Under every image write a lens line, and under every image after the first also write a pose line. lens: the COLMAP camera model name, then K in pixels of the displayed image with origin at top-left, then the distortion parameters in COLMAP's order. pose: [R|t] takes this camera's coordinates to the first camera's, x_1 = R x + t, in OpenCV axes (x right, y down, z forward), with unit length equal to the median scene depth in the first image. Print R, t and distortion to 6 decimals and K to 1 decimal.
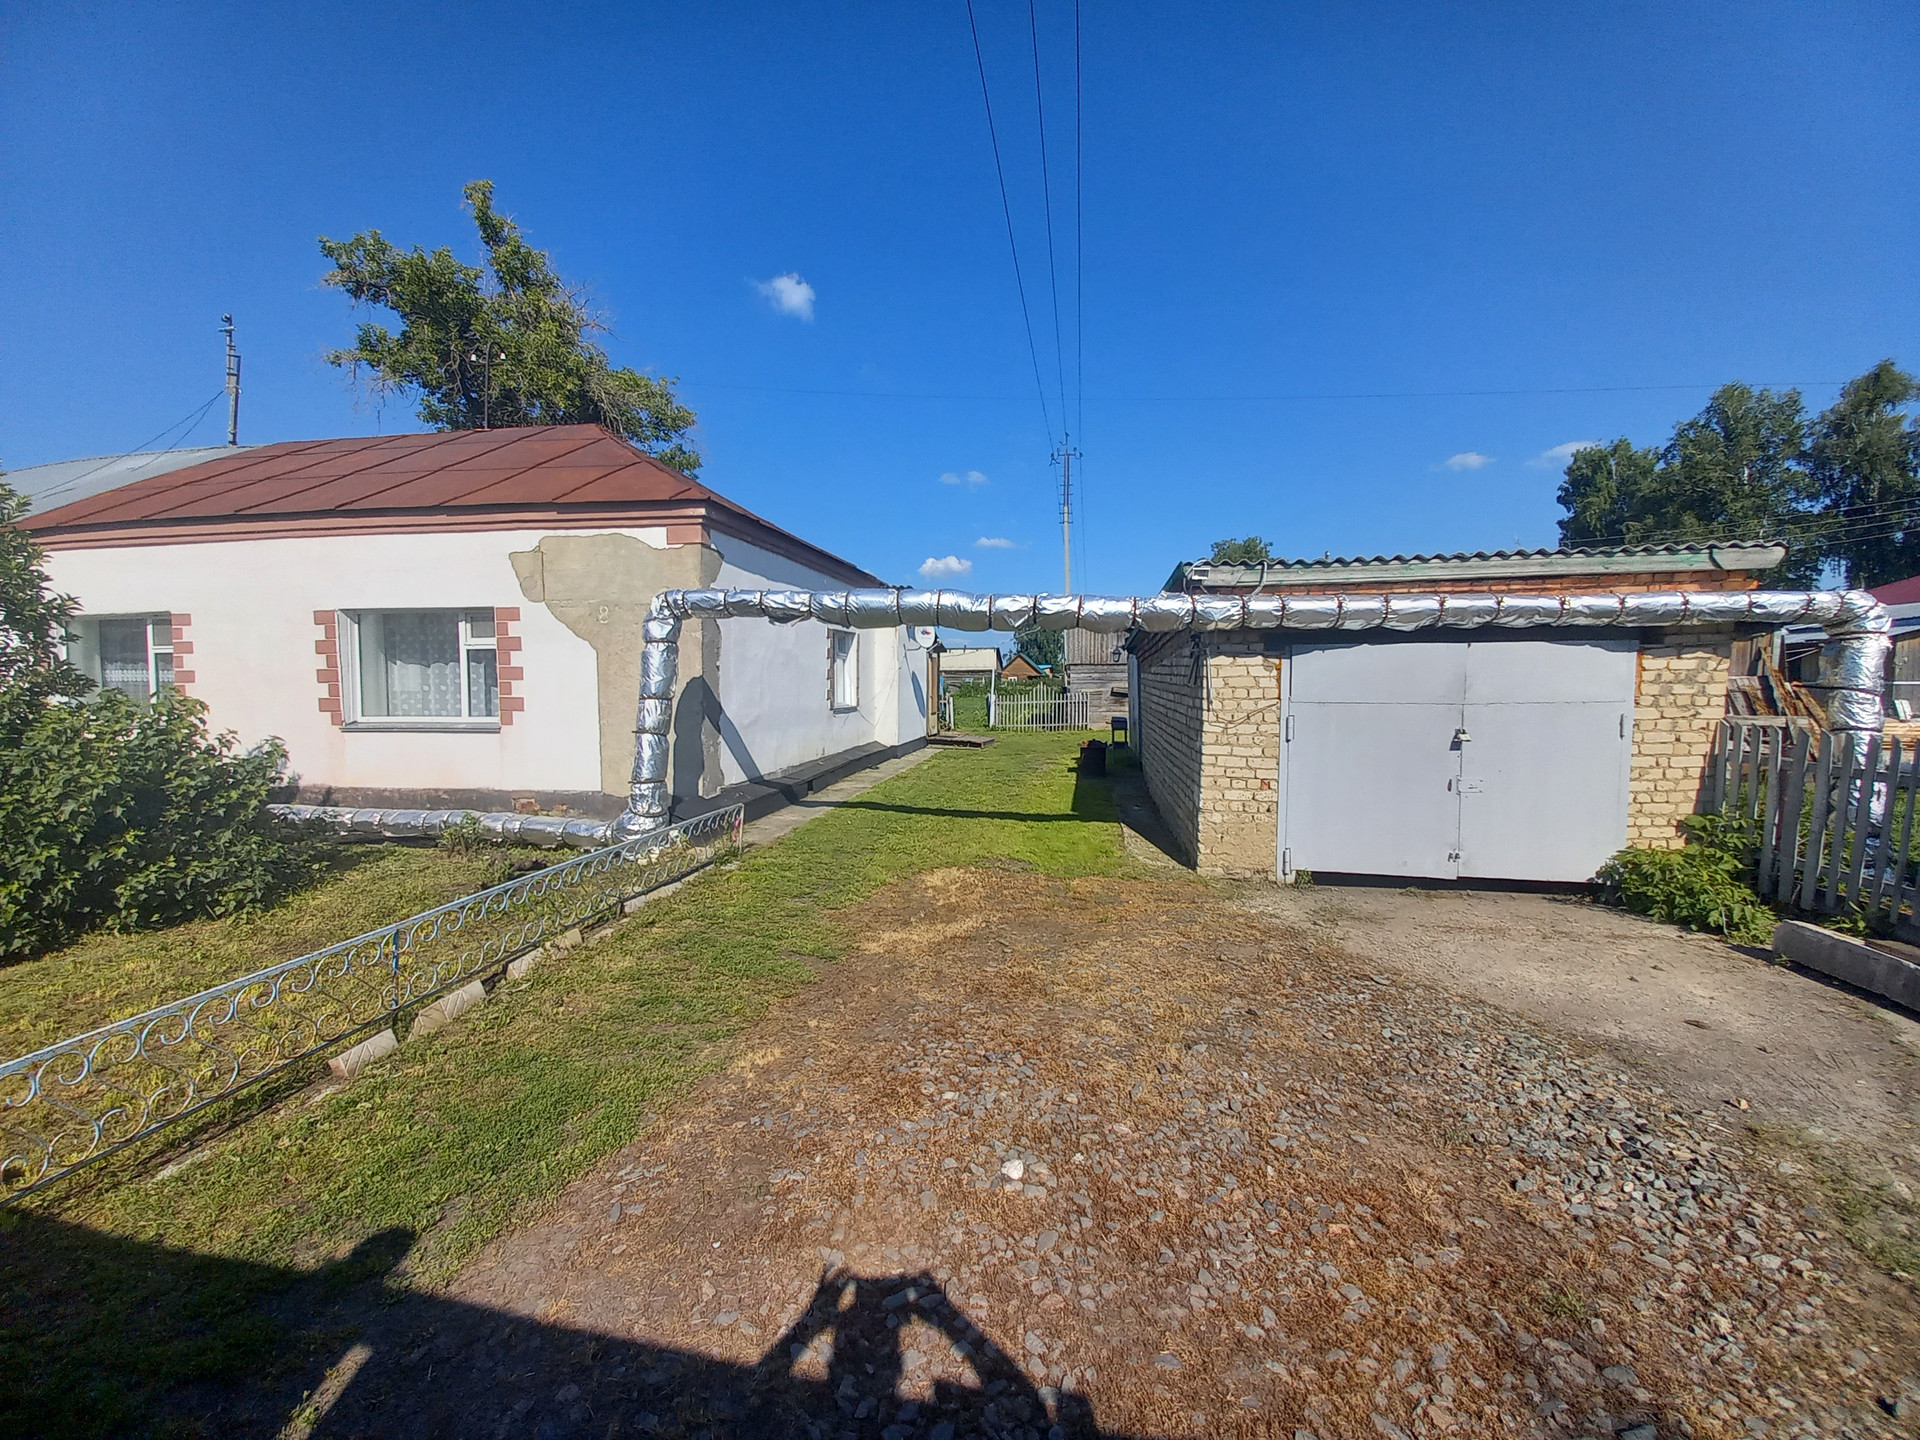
lens RADIAL K [[765.3, 0, 969.1], [0, 765.3, 722.8], [0, 0, 1]] dist [0.003756, -0.000865]
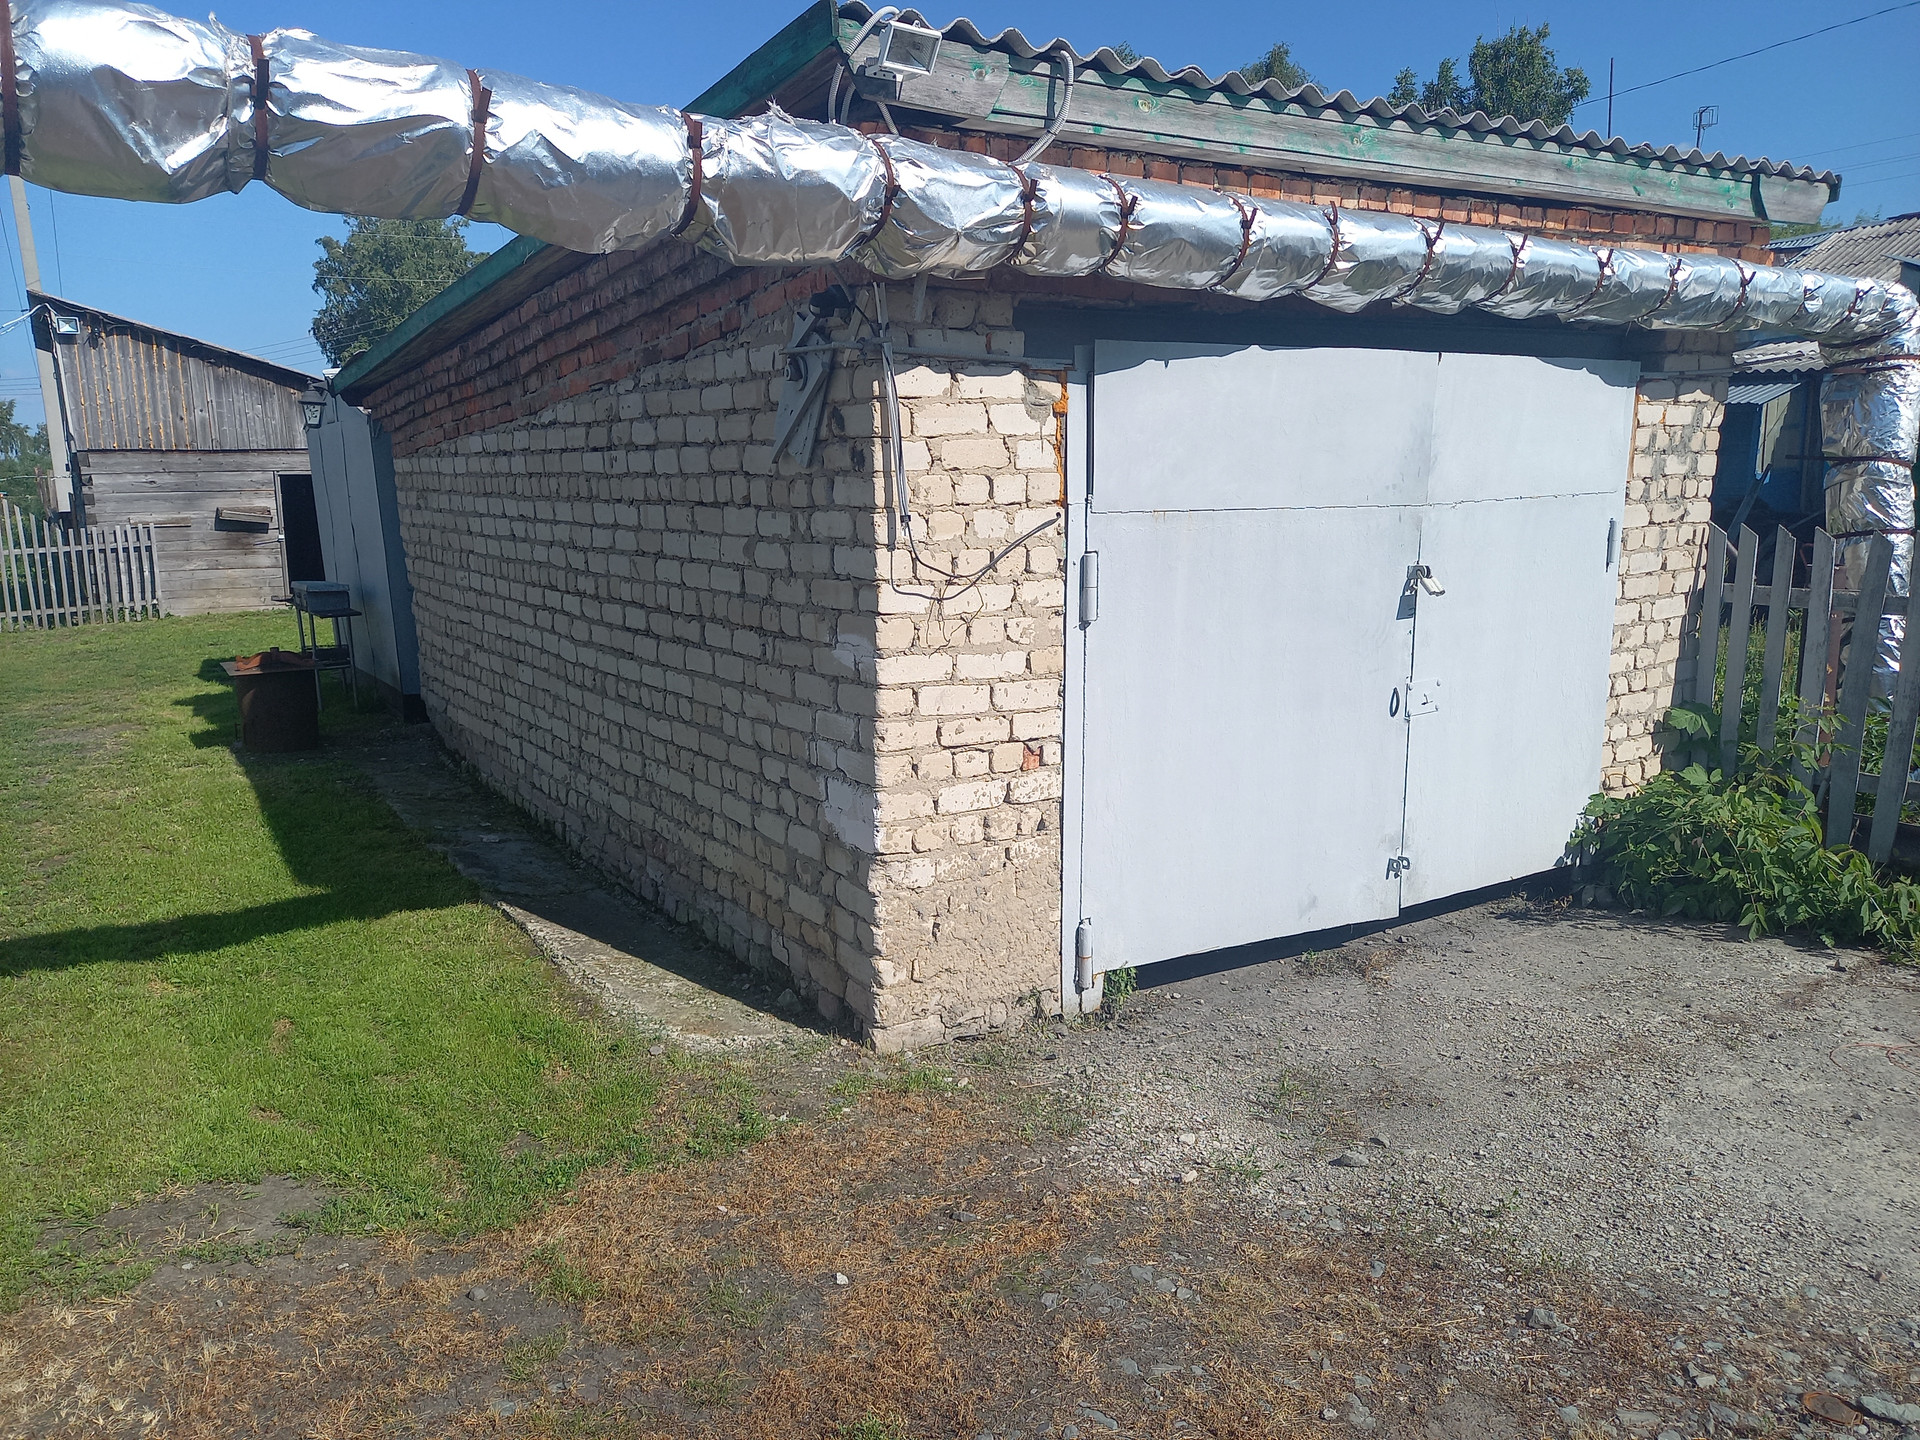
lens RADIAL K [[1381.4, 0, 955.8], [0, 1381.4, 735.1], [0, 0, 1]] dist [0.041114, -0.009332]
pose [[0.749801, -0.125947, 0.649566, -0.047521], [0.052921, 0.989987, 0.130866, -0.012892], [-0.659544, -0.063748, 0.748958, 0.585372]]
